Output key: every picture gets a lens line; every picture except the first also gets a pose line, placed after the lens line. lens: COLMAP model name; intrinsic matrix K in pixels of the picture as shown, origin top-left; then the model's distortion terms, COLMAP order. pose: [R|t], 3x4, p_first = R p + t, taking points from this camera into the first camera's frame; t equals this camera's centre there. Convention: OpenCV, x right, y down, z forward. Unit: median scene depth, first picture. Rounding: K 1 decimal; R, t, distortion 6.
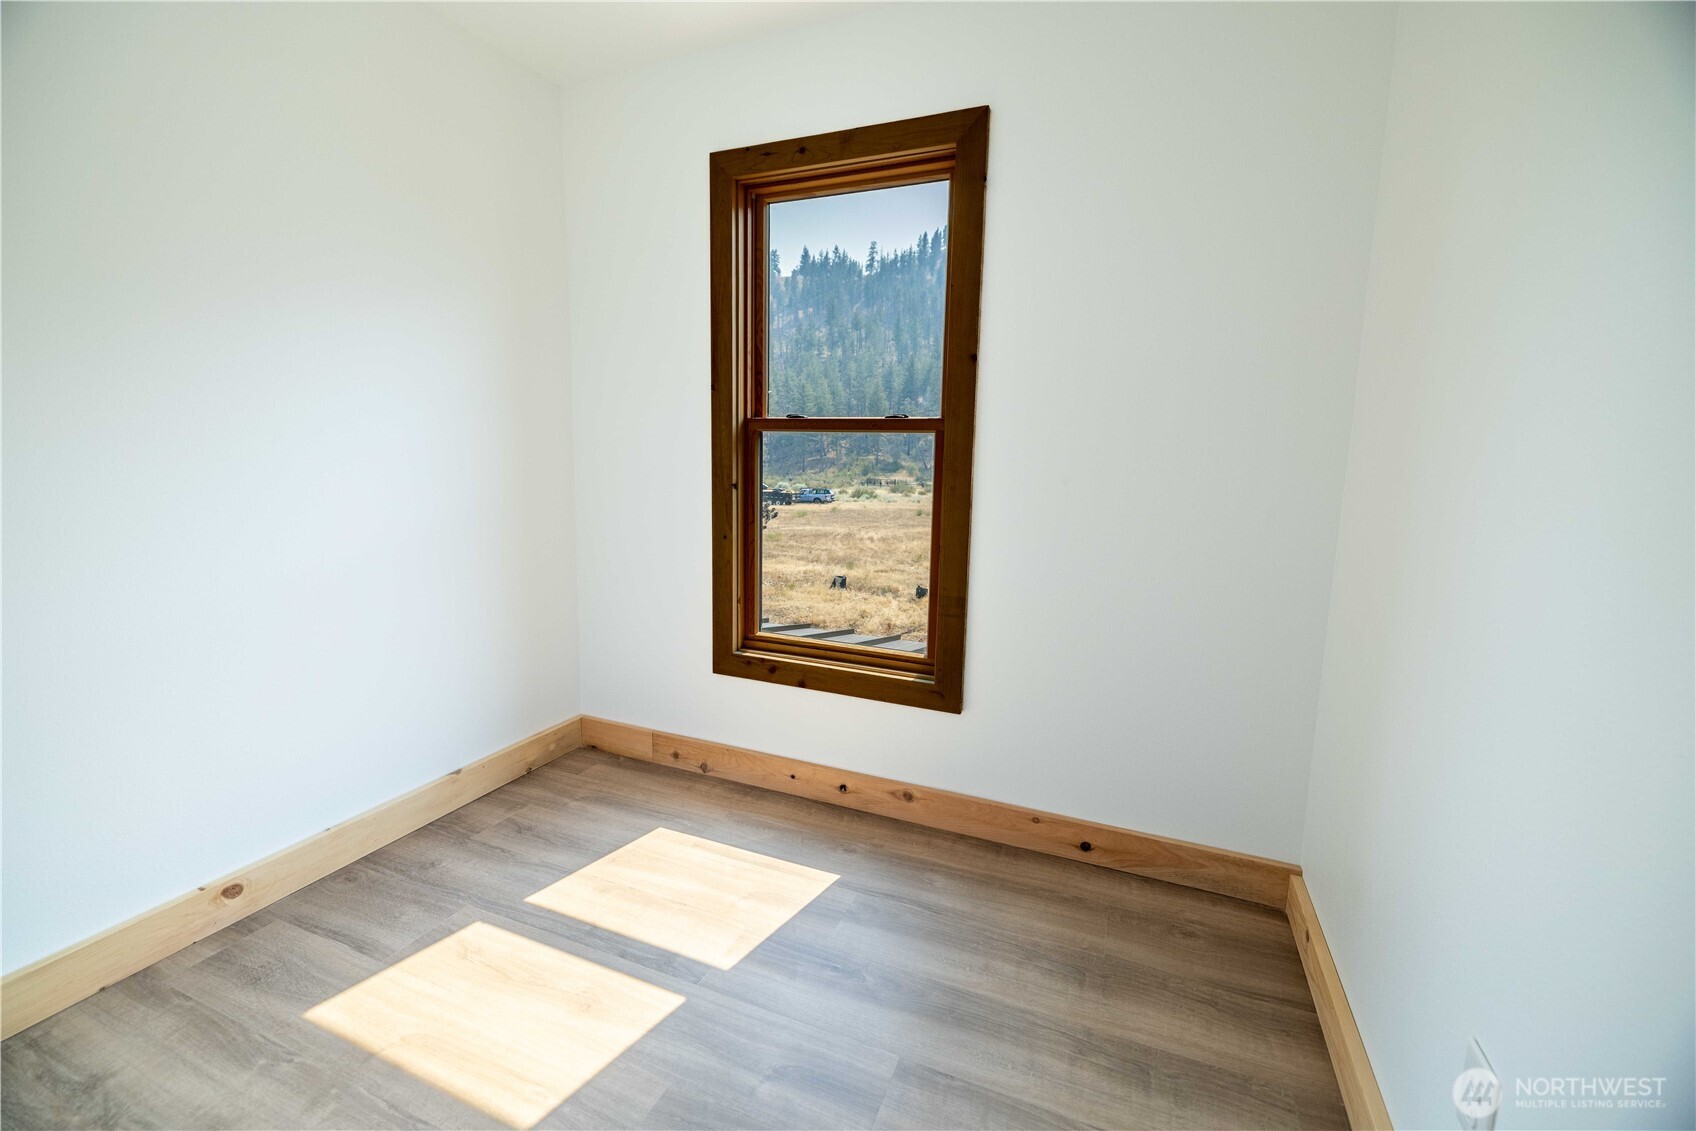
lens RADIAL K [[711.7, 0, 848.1], [0, 711.7, 563.7], [0, 0, 1]] dist [0.001860, 0.000162]
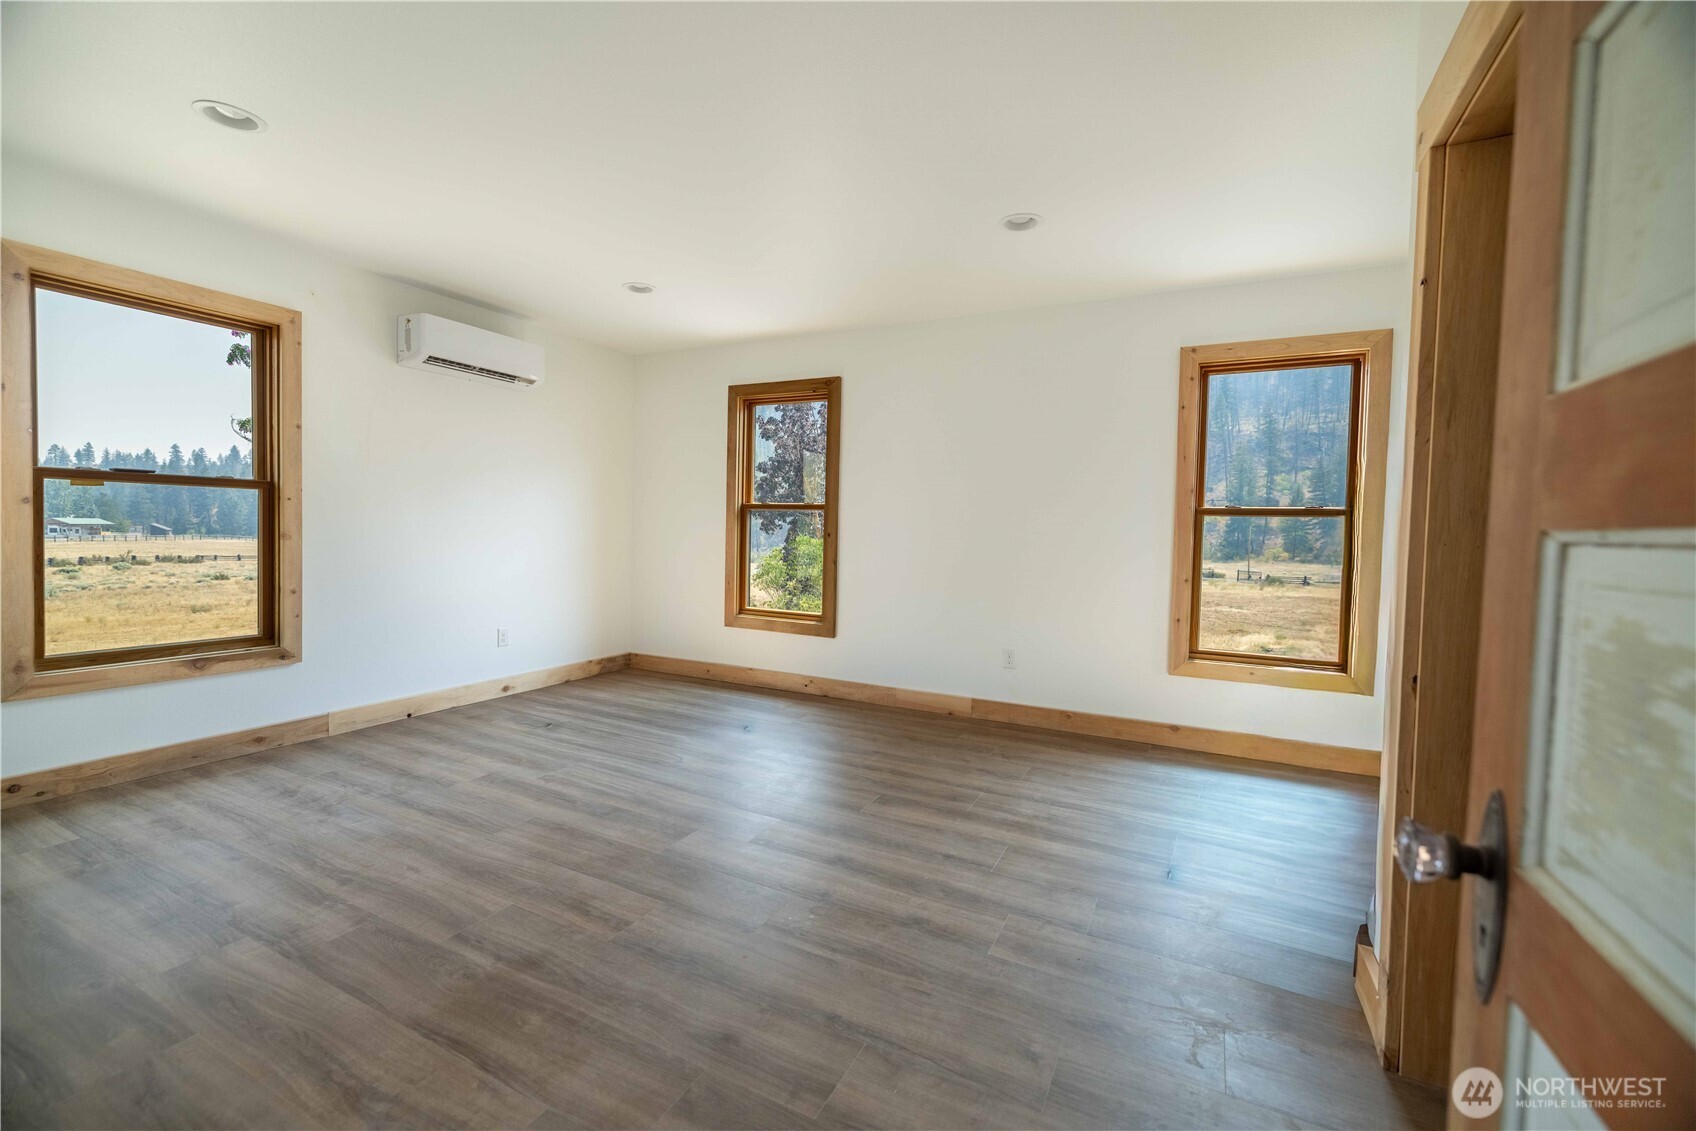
lens RADIAL K [[711.7, 0, 845.9], [0, 711.7, 565.1], [0, 0, 1]] dist [0.001860, 0.000162]
pose [[0.997735, 0.002496, -0.067225, 0.313889], [-0.010038, 0.993647, -0.112090, 0.217826], [0.066518, 0.112510, 0.991422, -1.088628]]
